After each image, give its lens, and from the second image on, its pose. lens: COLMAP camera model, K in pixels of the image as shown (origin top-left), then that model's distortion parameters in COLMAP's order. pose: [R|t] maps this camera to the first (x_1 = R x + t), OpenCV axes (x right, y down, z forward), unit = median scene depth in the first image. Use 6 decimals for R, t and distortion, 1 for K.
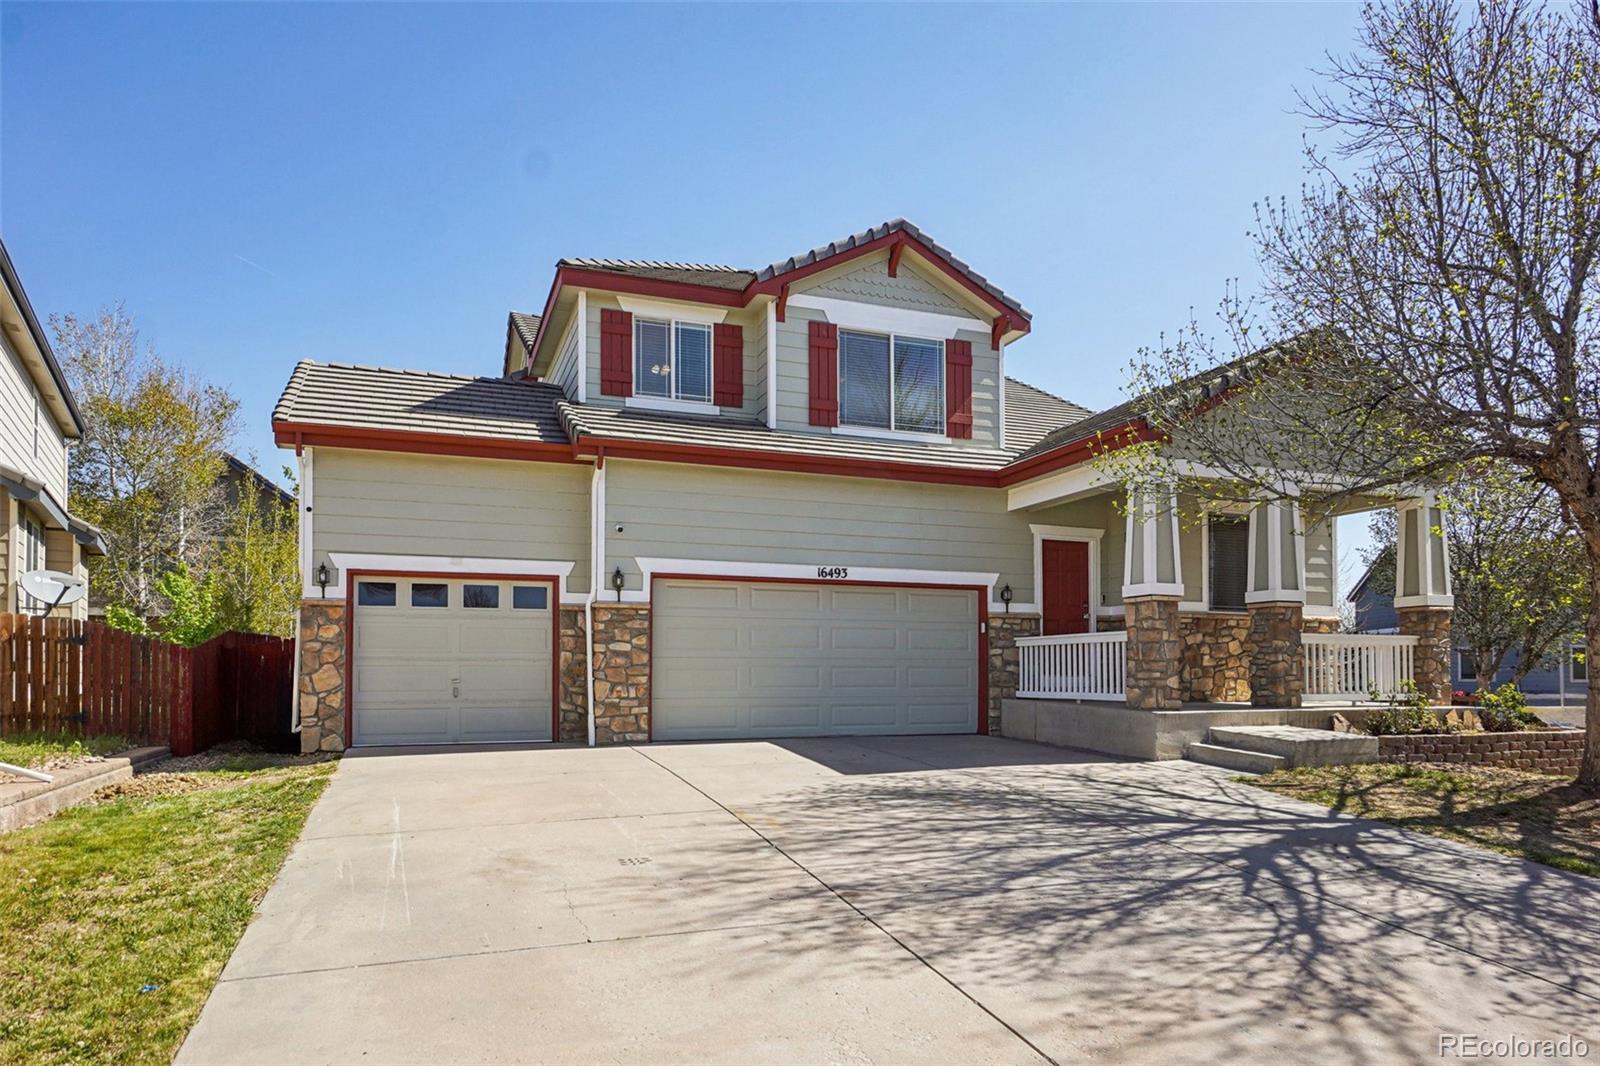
lens RADIAL K [[952.1, 0, 802.2], [0, 952.1, 534.8], [0, 0, 1]] dist [-0.001903, 0.003058]
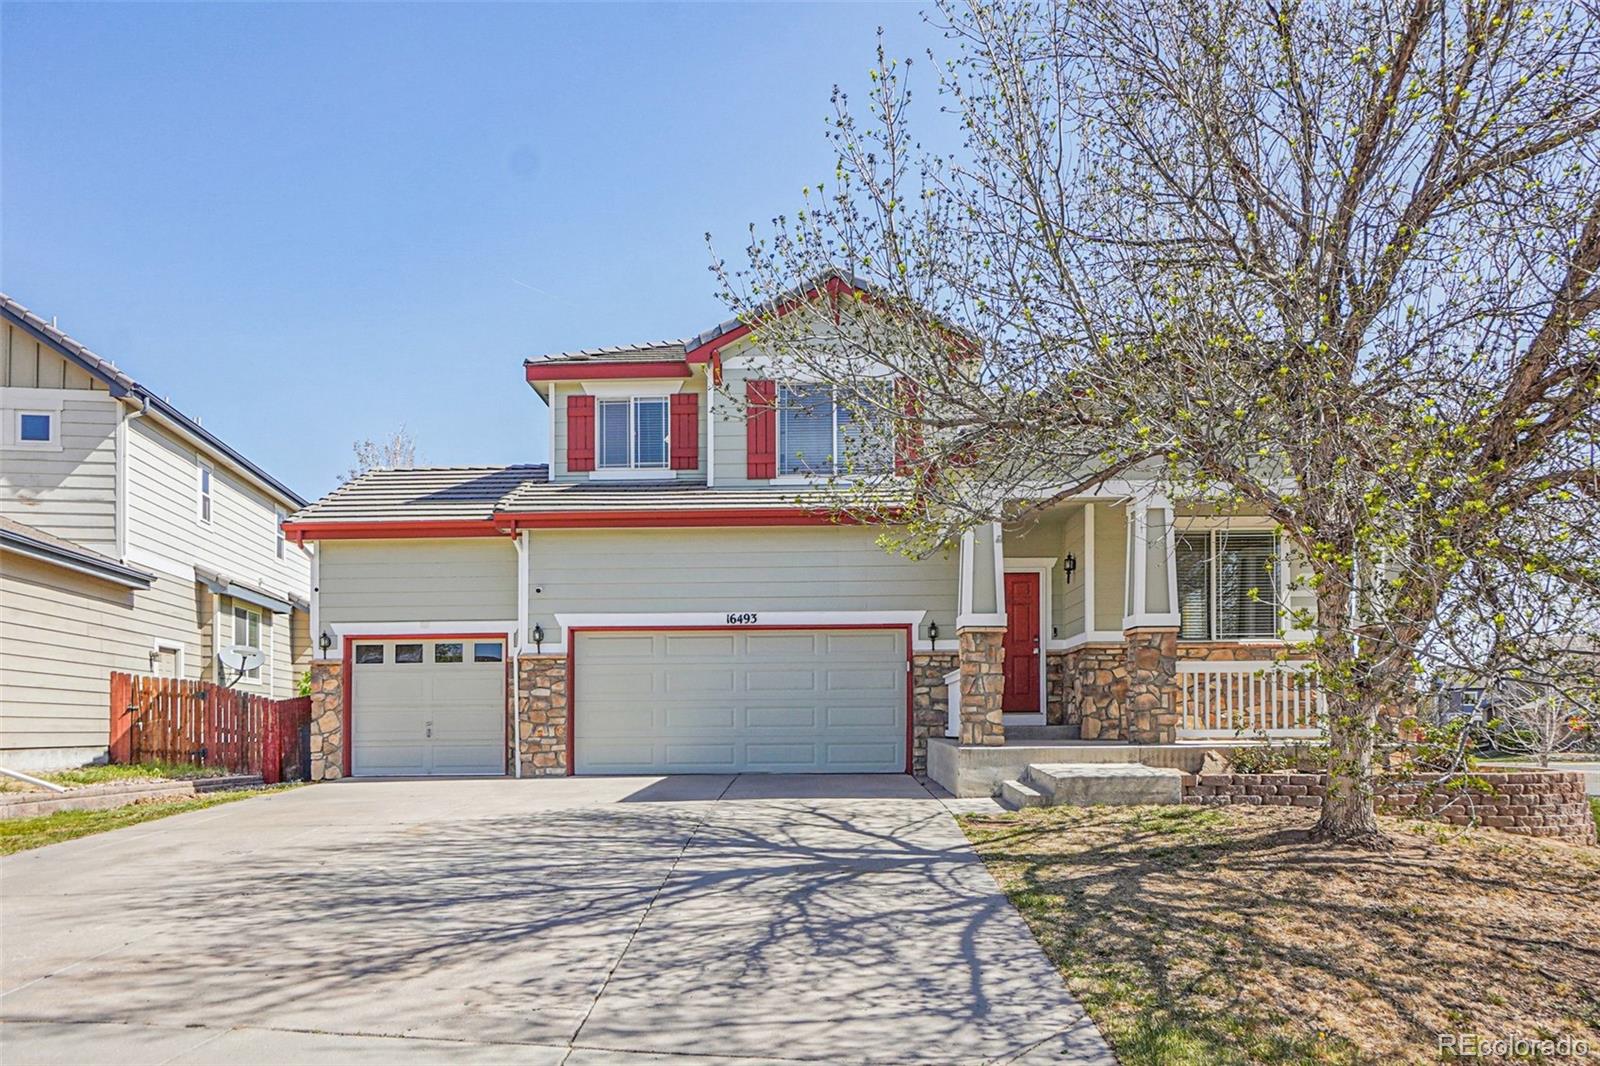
lens RADIAL K [[969.3, 0, 799.4], [0, 969.3, 582.1], [0, 0, 1]] dist [-0.002640, 0.002124]
pose [[0.929816, -0.062500, -0.362680, 0.517018], [0.061618, 0.998001, -0.014012, 0.019747], [0.362831, -0.009319, 0.931808, 0.023277]]
